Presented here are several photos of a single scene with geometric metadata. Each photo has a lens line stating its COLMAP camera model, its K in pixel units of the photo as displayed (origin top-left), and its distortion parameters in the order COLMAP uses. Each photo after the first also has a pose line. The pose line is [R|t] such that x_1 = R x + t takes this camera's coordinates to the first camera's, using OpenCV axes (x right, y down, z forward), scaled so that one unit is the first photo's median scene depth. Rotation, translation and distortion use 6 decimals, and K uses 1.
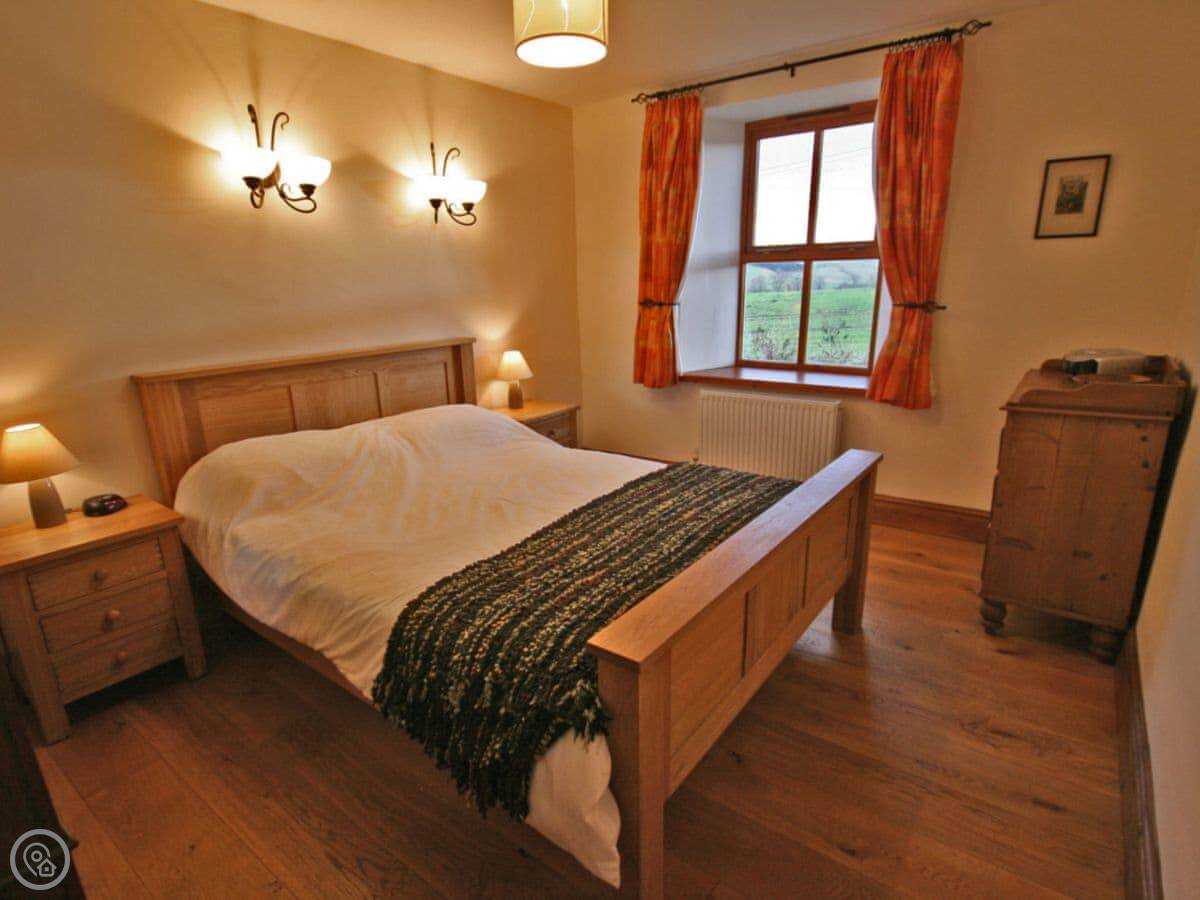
lens RADIAL K [[634.4, 0, 584.1], [0, 634.4, 452.5], [0, 0, 1]] dist [-0.001900, -0.000136]
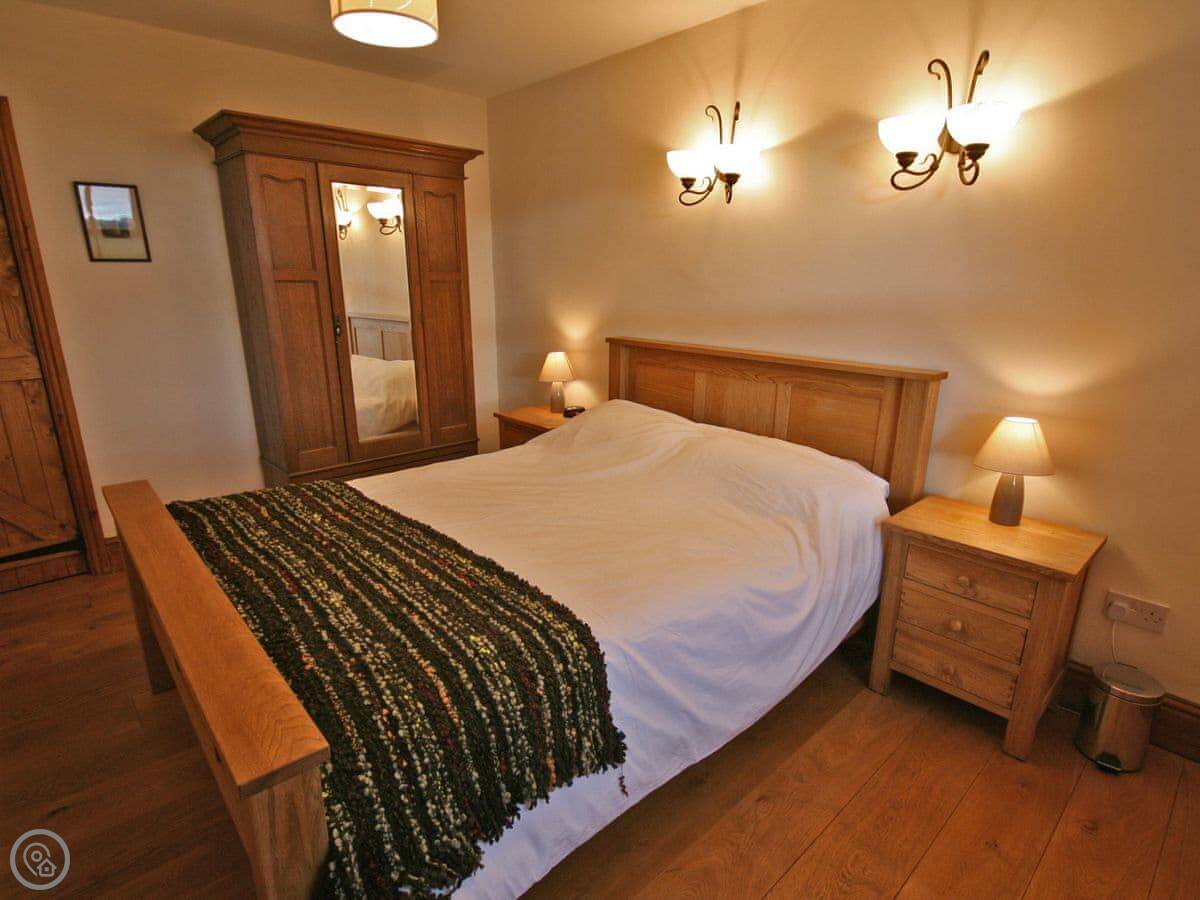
lens RADIAL K [[634.4, 0, 584.1], [0, 634.4, 452.5], [0, 0, 1]] dist [-0.001900, -0.000136]
pose [[-0.183474, 0.300923, -0.935833, 0.663322], [-0.259819, 0.903294, 0.341399, -0.326777], [0.948067, 0.305785, -0.087545, 1.055009]]
